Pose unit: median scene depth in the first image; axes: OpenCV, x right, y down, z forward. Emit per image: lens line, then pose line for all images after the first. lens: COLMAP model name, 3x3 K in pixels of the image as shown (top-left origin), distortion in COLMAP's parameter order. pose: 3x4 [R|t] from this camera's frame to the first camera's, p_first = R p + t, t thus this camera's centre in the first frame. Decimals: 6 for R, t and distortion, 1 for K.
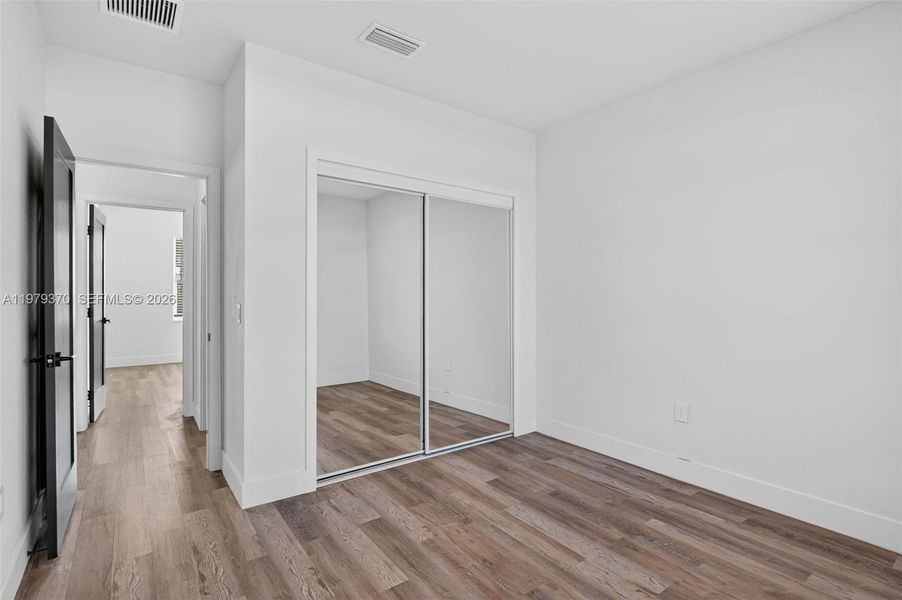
lens RADIAL K [[439.9, 0, 449.1], [0, 439.9, 294.1], [0, 0, 1]] dist [-0.014742, -0.000789]
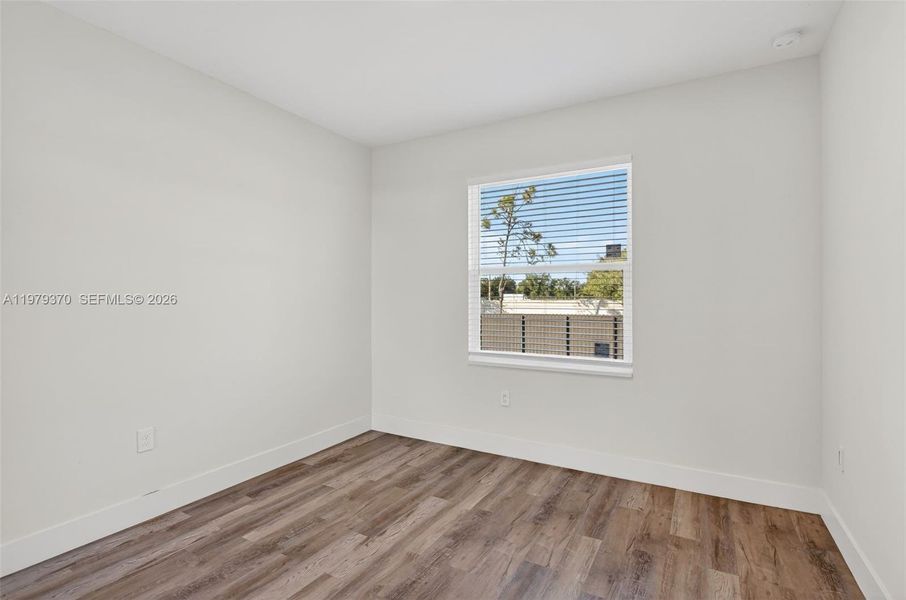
lens RADIAL K [[456.2, 0, 445.5], [0, 456.2, 299.4], [0, 0, 1]] dist [-0.020094, -0.000490]
pose [[-0.405005, -0.009772, 0.914262, -0.623738], [0.005554, 0.999898, 0.013148, -0.015344], [-0.914298, 0.010403, -0.404909, 1.011155]]
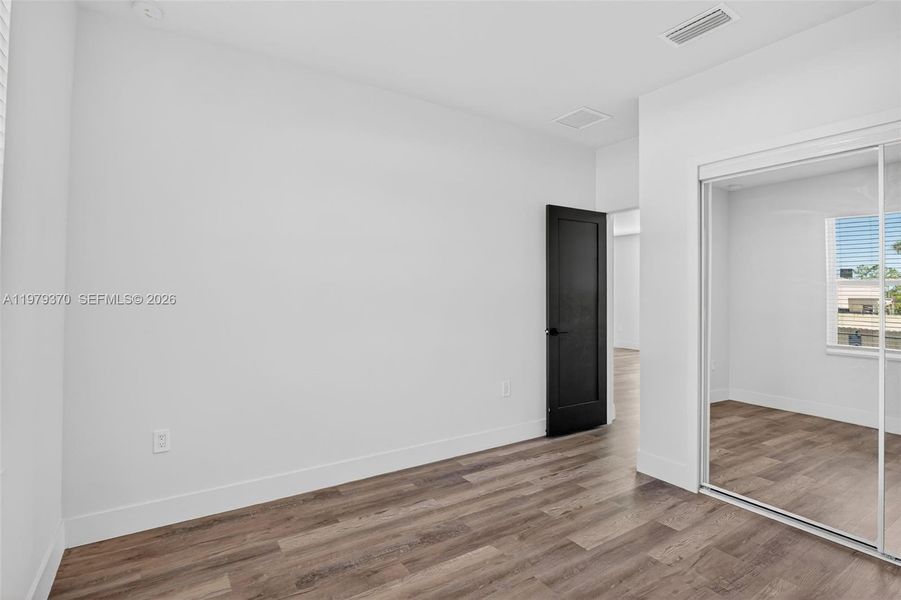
lens RADIAL K [[439.5, 0, 452.7], [0, 439.5, 293.8], [0, 0, 1]] dist [-0.014742, -0.000789]
pose [[-0.047647, -0.000543, -0.998864, 0.860219], [-0.013994, 0.999902, 0.000124, -0.006021], [0.998766, 0.013984, -0.047650, 0.565789]]
